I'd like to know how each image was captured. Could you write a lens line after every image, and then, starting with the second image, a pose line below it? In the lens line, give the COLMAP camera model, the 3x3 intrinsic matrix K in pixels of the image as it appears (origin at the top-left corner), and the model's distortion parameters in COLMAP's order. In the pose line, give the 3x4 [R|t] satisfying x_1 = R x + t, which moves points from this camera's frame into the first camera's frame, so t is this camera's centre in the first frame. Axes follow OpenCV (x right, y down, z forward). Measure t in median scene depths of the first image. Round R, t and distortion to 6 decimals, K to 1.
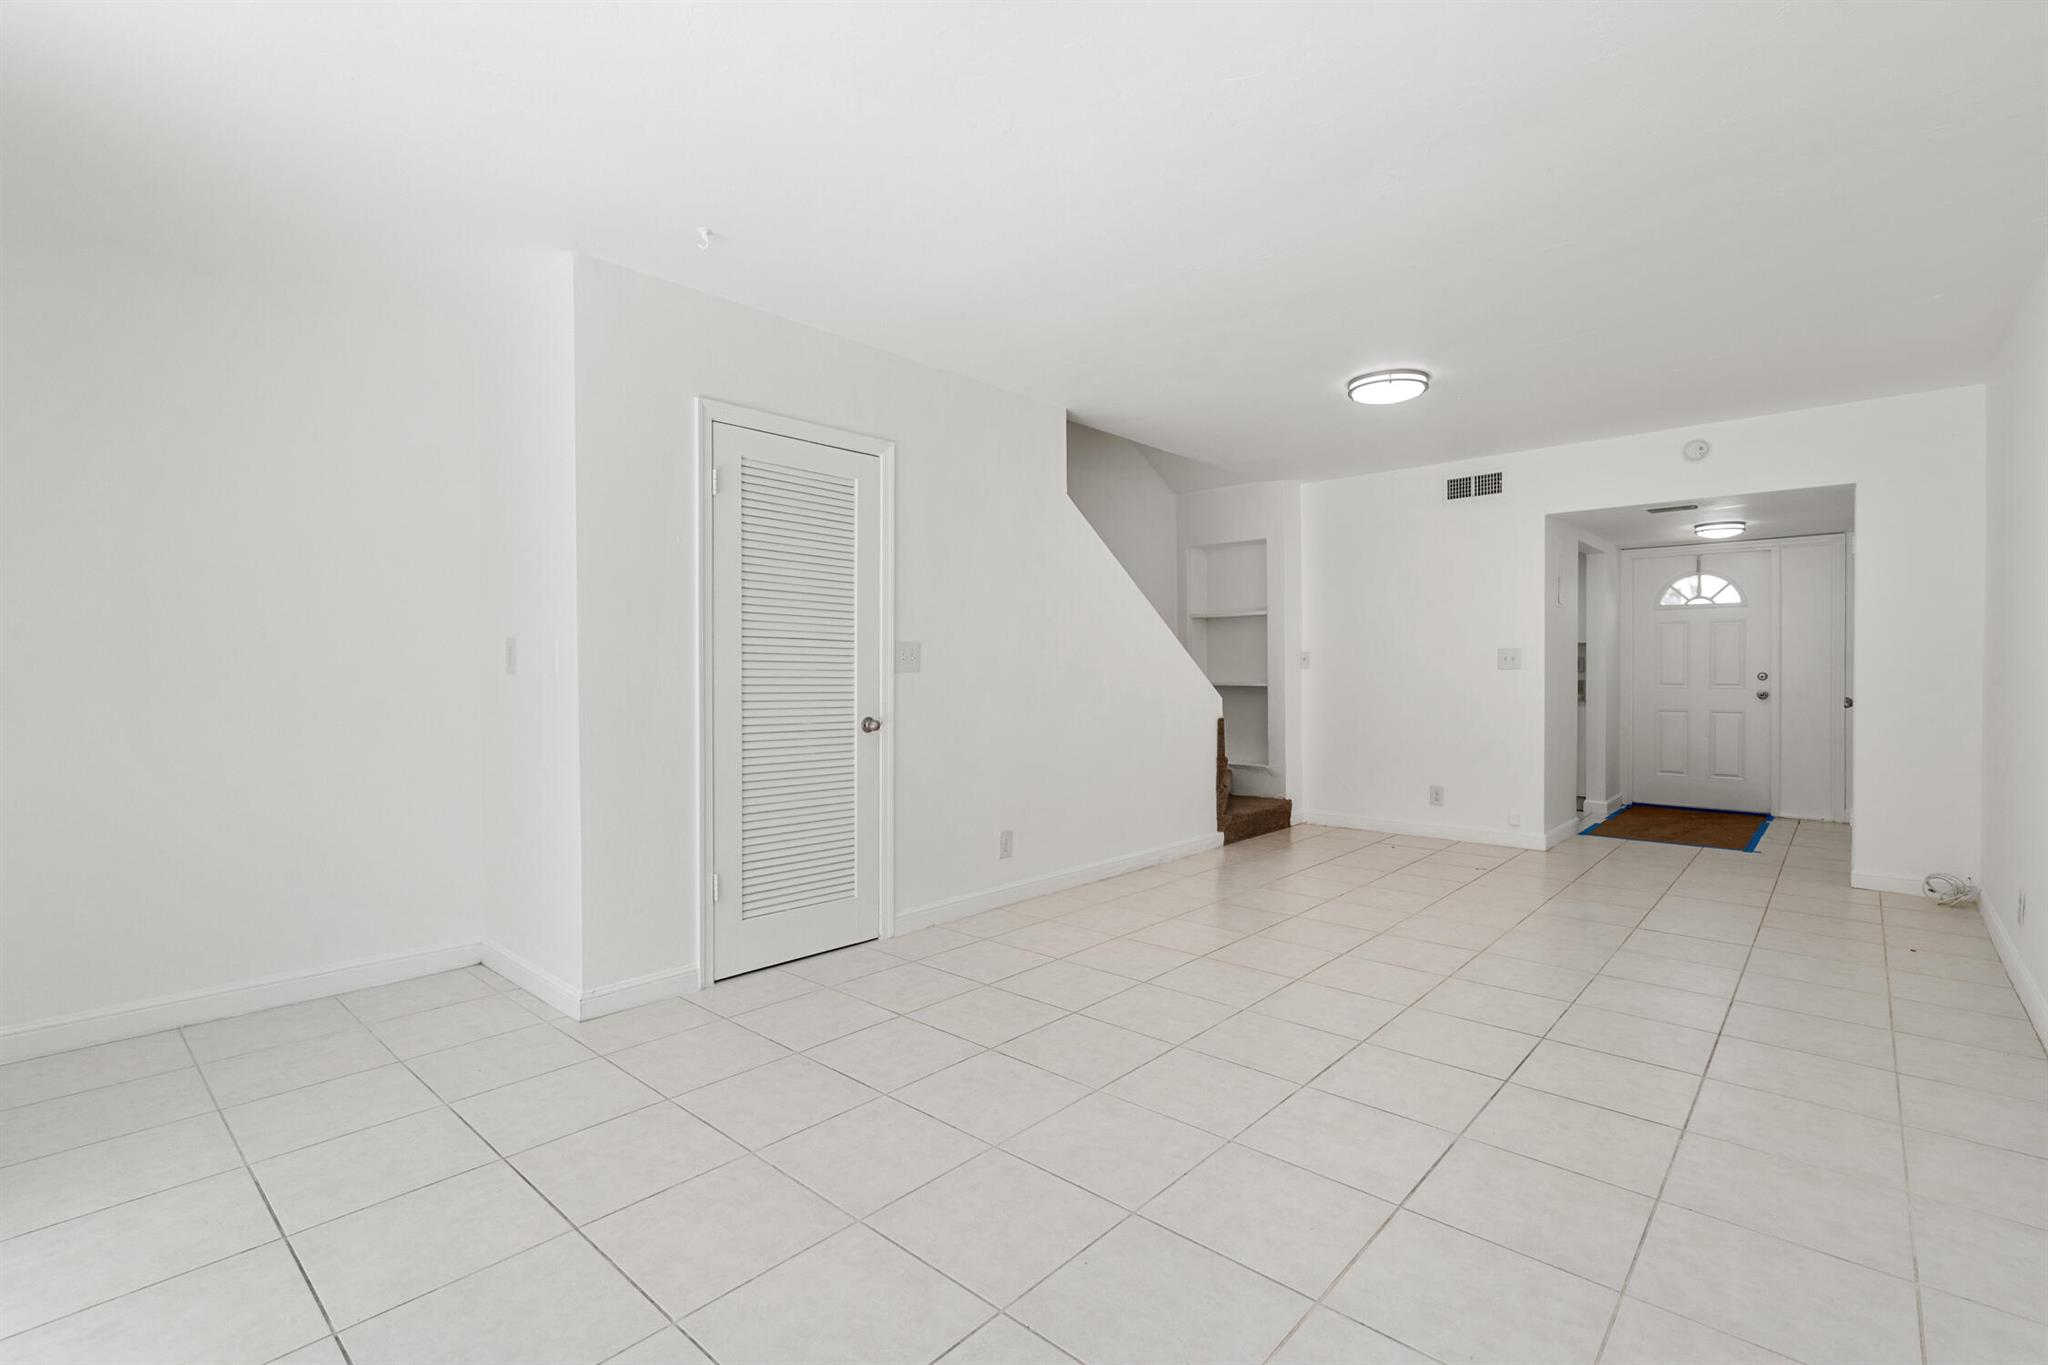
lens RADIAL K [[930.5, 0, 1022.6], [0, 930.5, 675.3], [0, 0, 1]] dist [-0.002862, -0.000011]
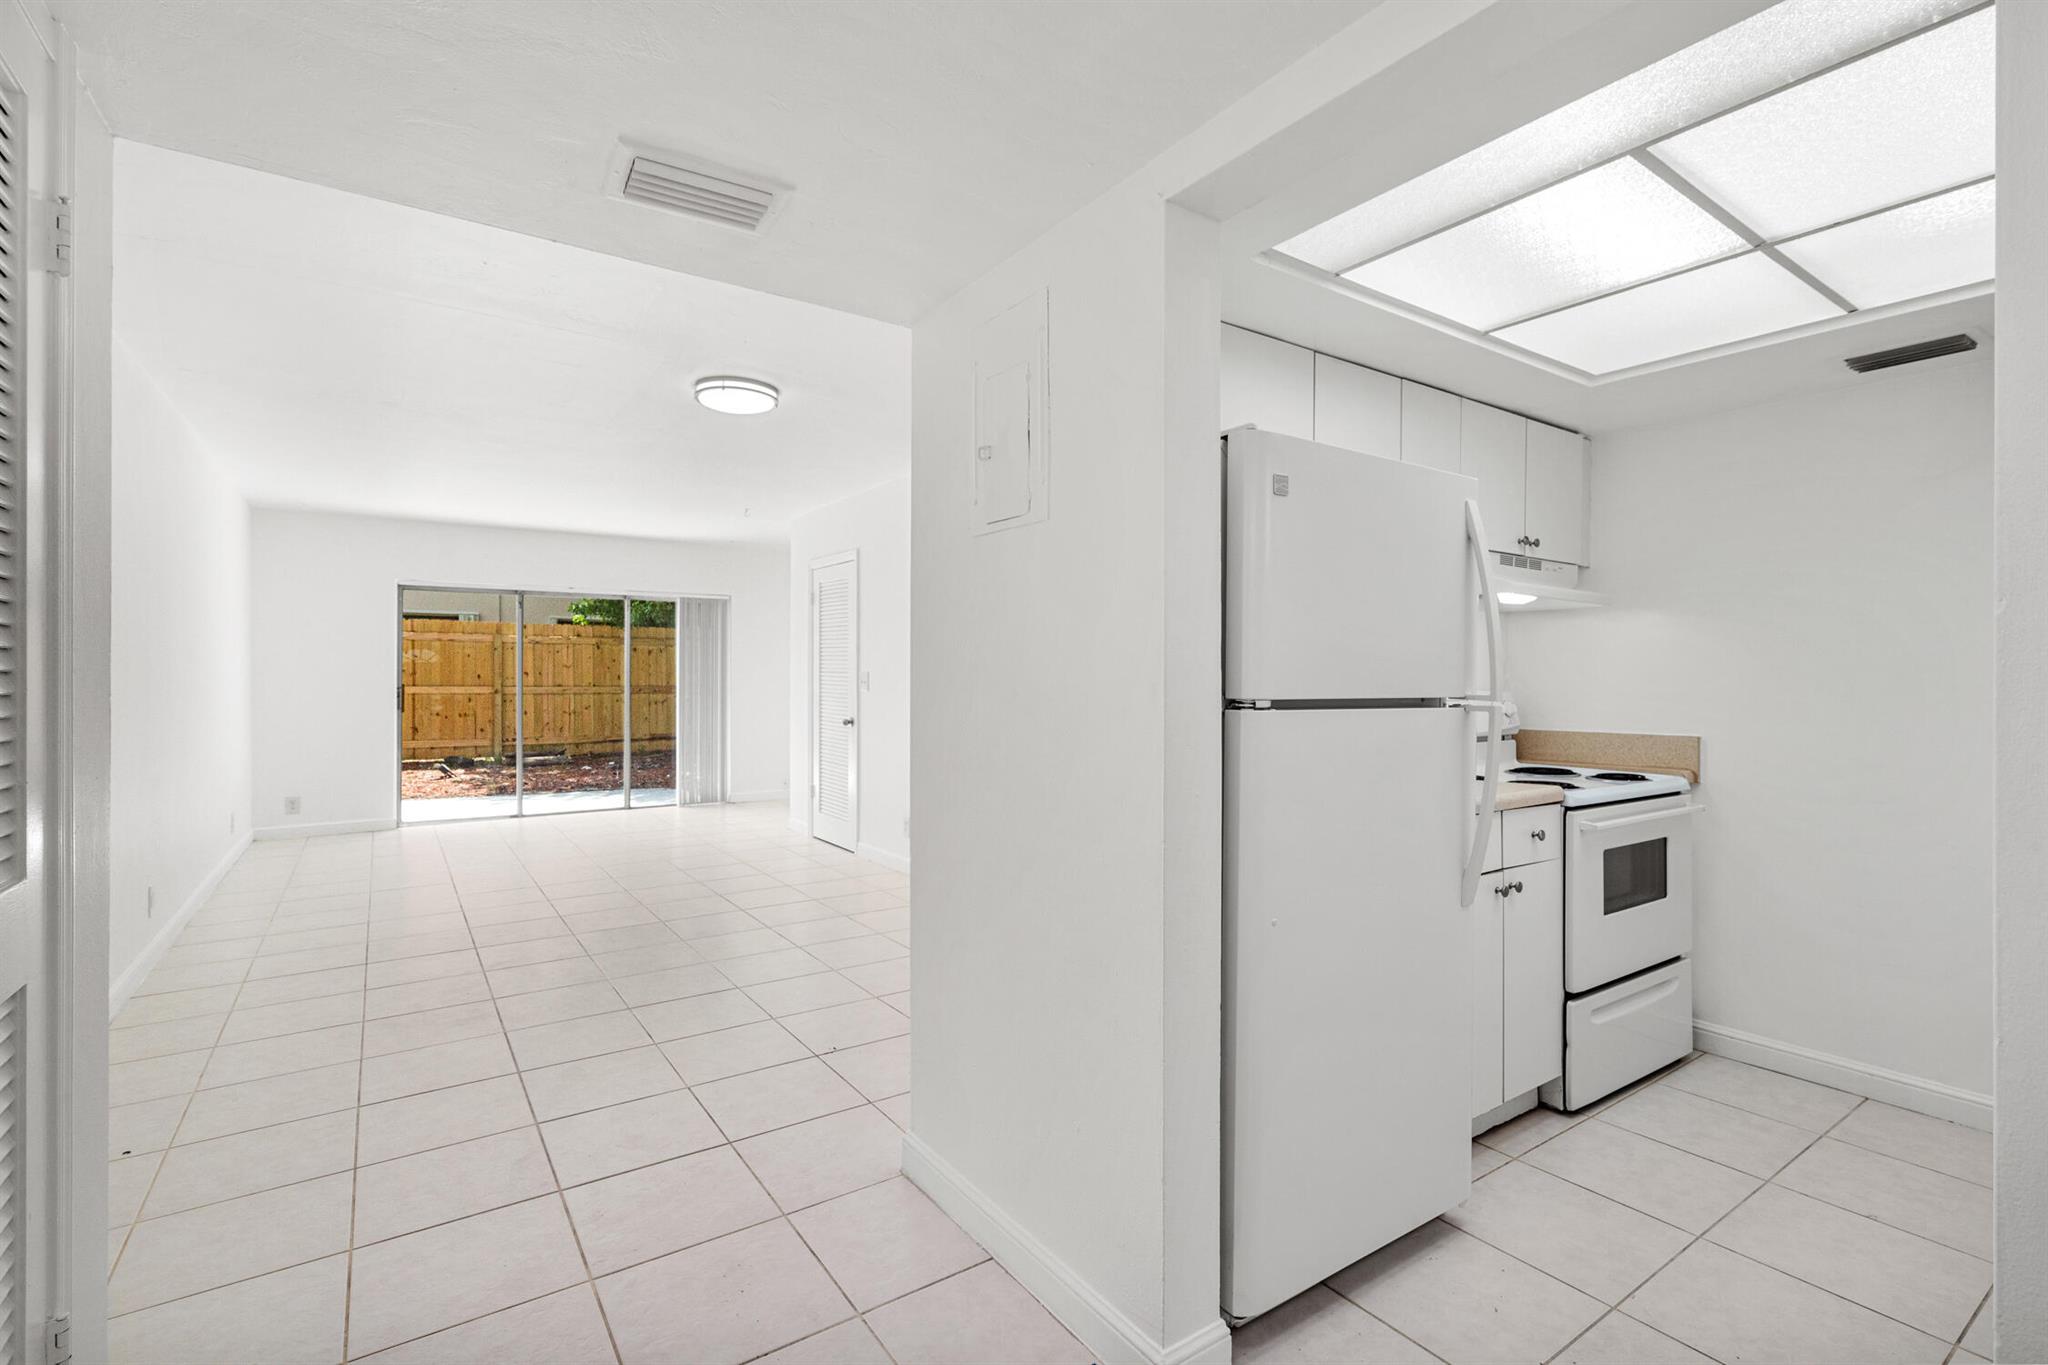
lens RADIAL K [[930.5, 0, 1022.6], [0, 930.5, 675.3], [0, 0, 1]] dist [-0.002862, -0.000011]
pose [[-0.232199, -0.000315, -0.972668, 1.410676], [-0.010372, 0.999944, 0.002152, -0.037289], [0.972613, 0.010588, -0.232189, 1.706287]]
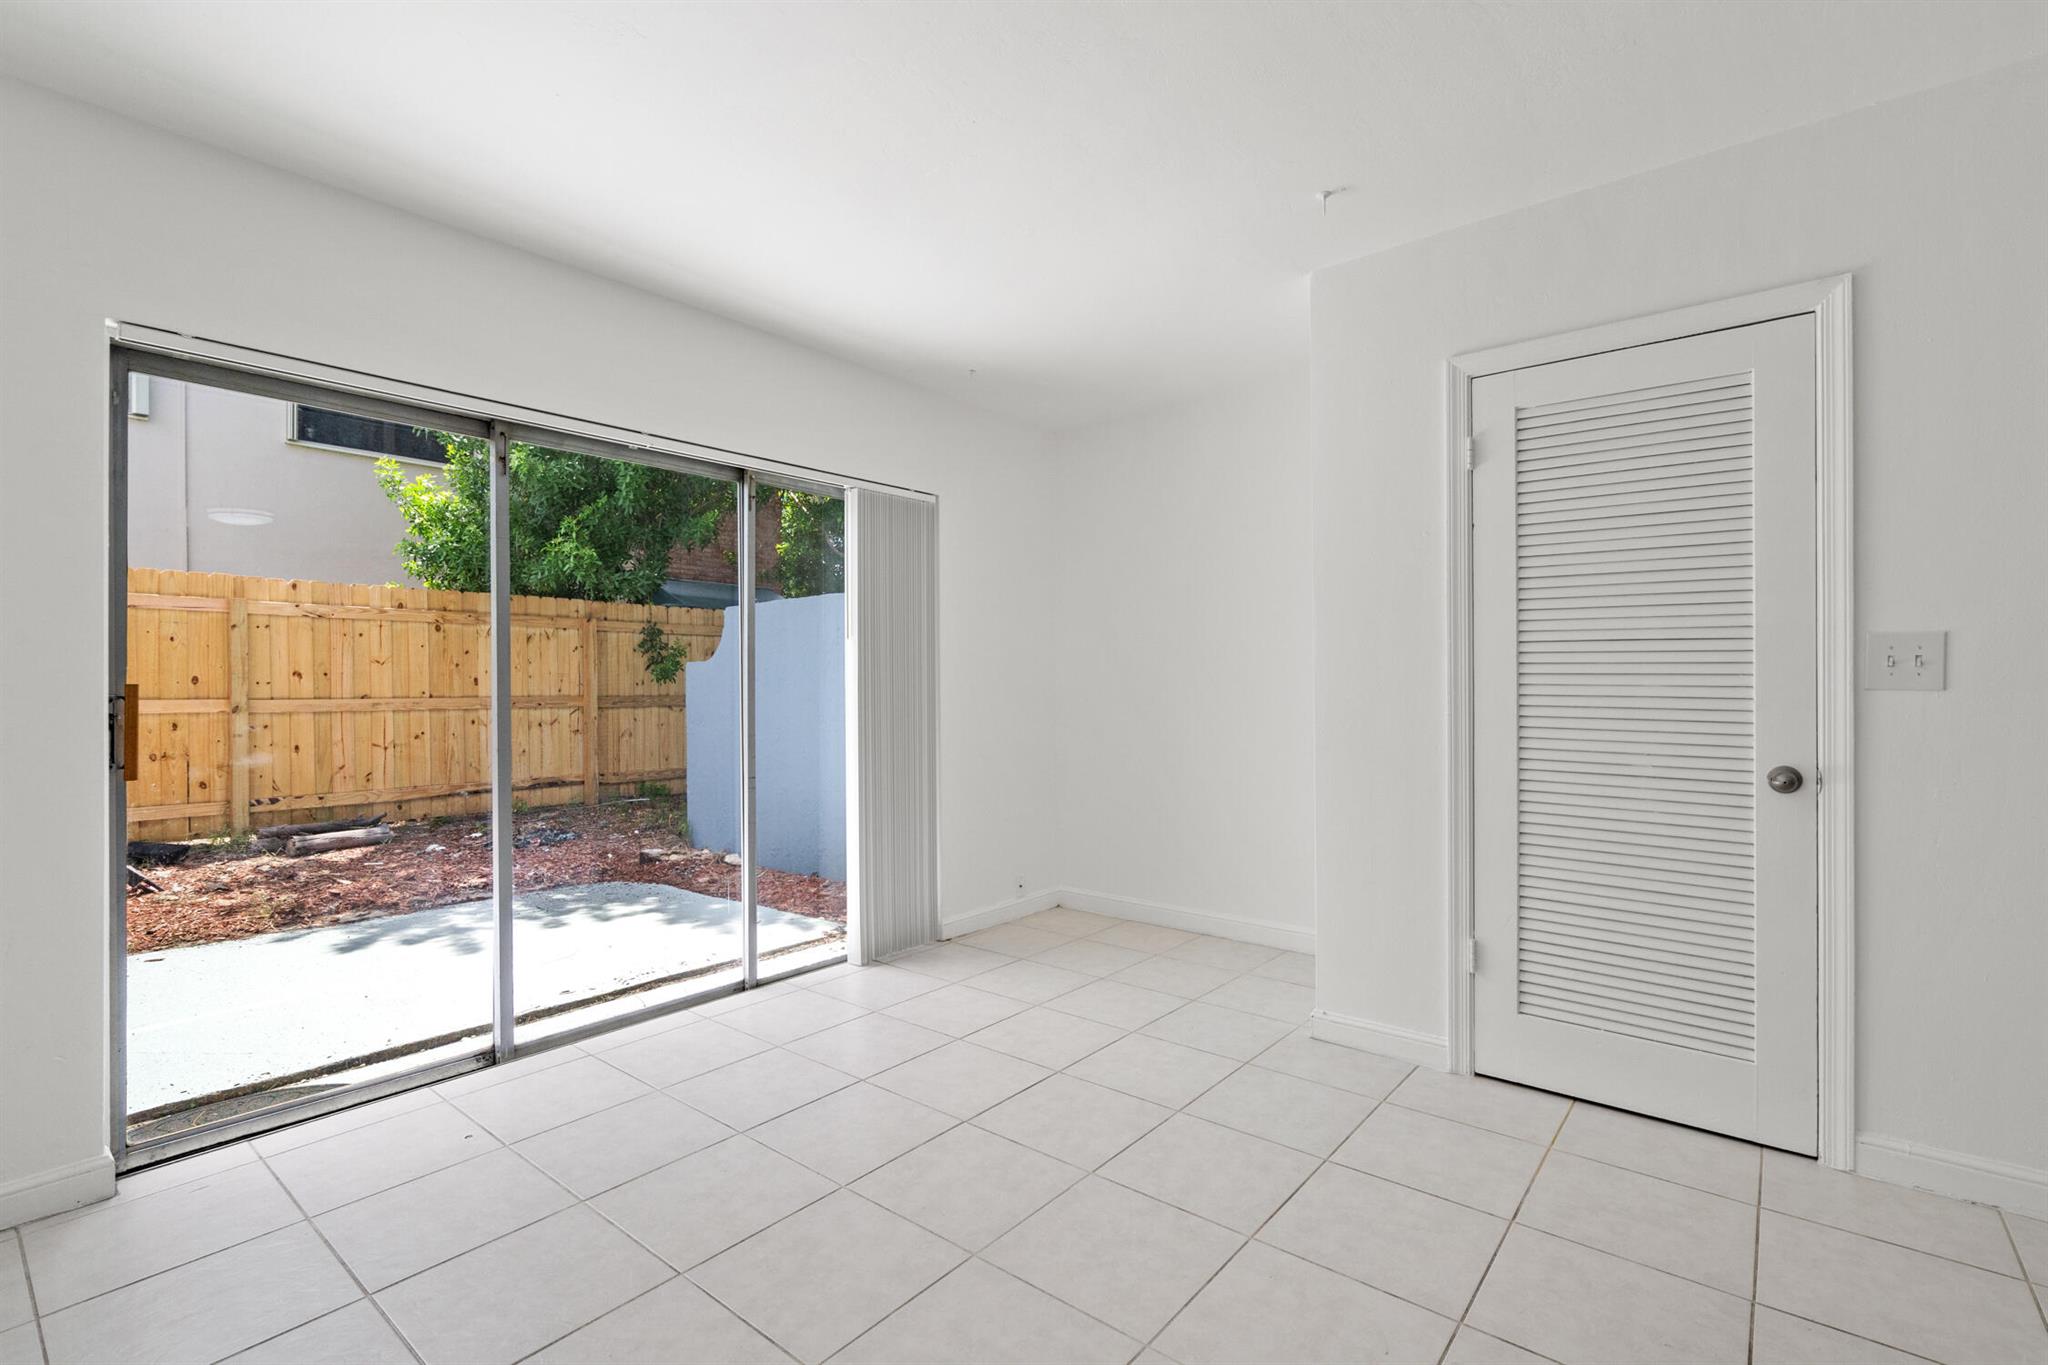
lens RADIAL K [[924.0, 0, 1017.7], [0, 924.0, 678.3], [0, 0, 1]] dist [-0.003671, -0.000294]
pose [[0.043072, -0.006582, -0.999050, 0.395331], [-0.004231, 0.999968, -0.006771, -0.004512], [0.999063, 0.004518, 0.043042, 0.499446]]
